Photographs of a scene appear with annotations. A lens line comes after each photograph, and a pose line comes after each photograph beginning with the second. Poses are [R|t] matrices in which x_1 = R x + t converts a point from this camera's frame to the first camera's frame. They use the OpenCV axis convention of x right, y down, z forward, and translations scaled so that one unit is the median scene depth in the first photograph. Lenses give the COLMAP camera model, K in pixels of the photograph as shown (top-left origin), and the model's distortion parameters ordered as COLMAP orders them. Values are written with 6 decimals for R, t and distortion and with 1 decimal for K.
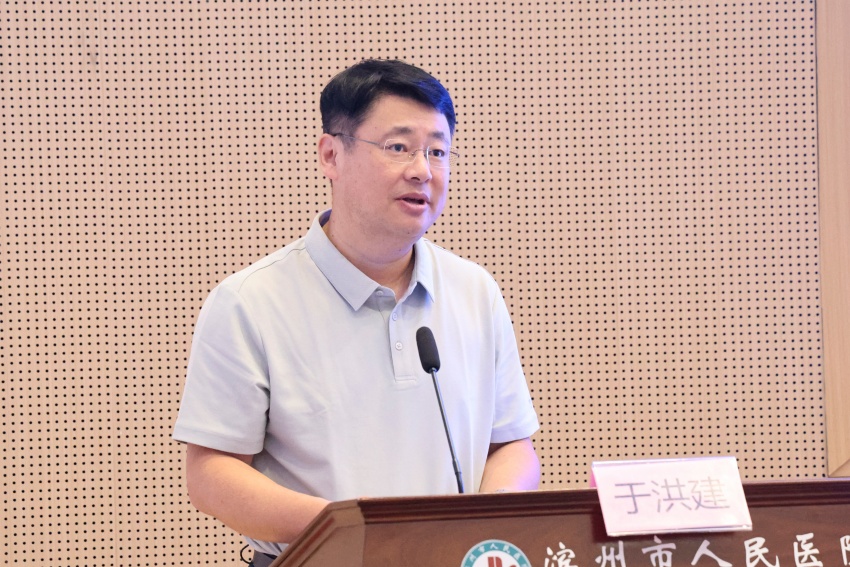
lens RADIAL K [[2509.2, 0, 399.1], [0, 2509.2, 315.3], [0, 0, 1]] dist [1.247763, 0.000000]
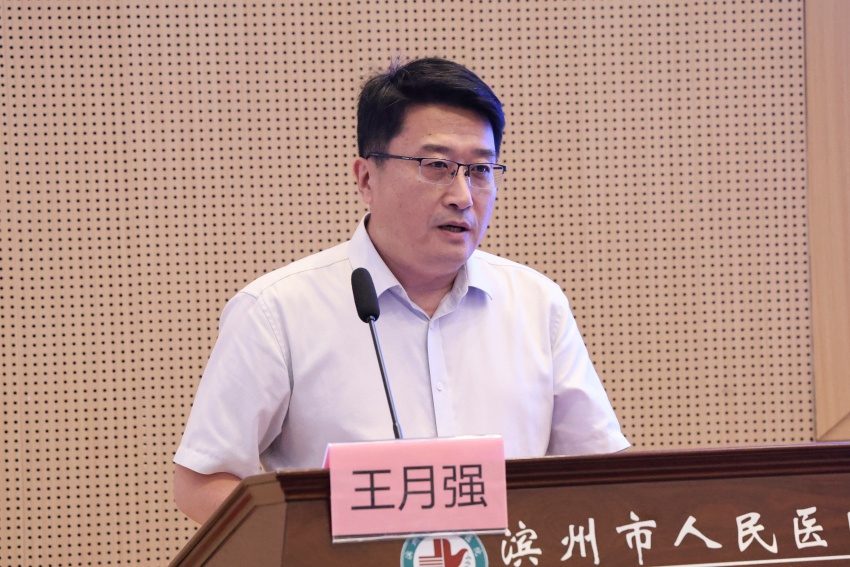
lens RADIAL K [[1958.5, 0, 423.0], [0, 1958.5, 309.1], [0, 0, 1]] dist [0.724529, 0.000000]
pose [[0.999979, -0.003844, 0.005268, 0.024288], [0.003875, 0.999975, -0.005945, 0.019883], [-0.005245, 0.005965, 0.999968, 0.299813]]
